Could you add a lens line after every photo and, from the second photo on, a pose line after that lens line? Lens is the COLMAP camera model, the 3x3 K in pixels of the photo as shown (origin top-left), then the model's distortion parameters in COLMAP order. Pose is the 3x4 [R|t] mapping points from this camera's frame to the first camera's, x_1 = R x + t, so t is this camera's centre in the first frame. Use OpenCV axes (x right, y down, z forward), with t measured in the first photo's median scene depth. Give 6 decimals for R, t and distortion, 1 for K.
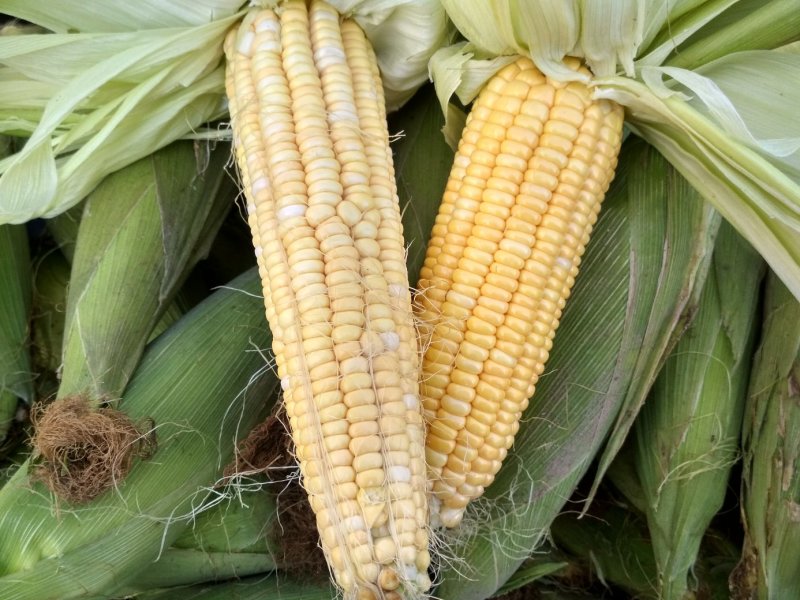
lens RADIAL K [[719.5, 0, 400.0], [0, 719.5, 300.0], [0, 0, 1]] dist [0.094445, -0.224837]
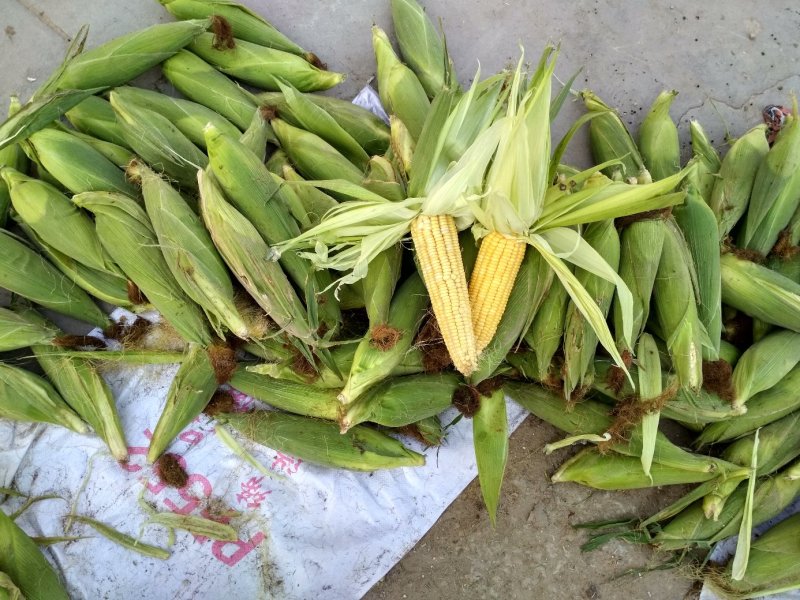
lens RADIAL K [[719.5, 0, 400.0], [0, 719.5, 300.0], [0, 0, 1]] dist [0.094445, -0.224837]
pose [[0.999122, -0.027683, 0.031435, -0.426845], [0.021819, 0.984580, 0.173567, -0.596219], [-0.035755, -0.172729, 0.984320, -2.495400]]
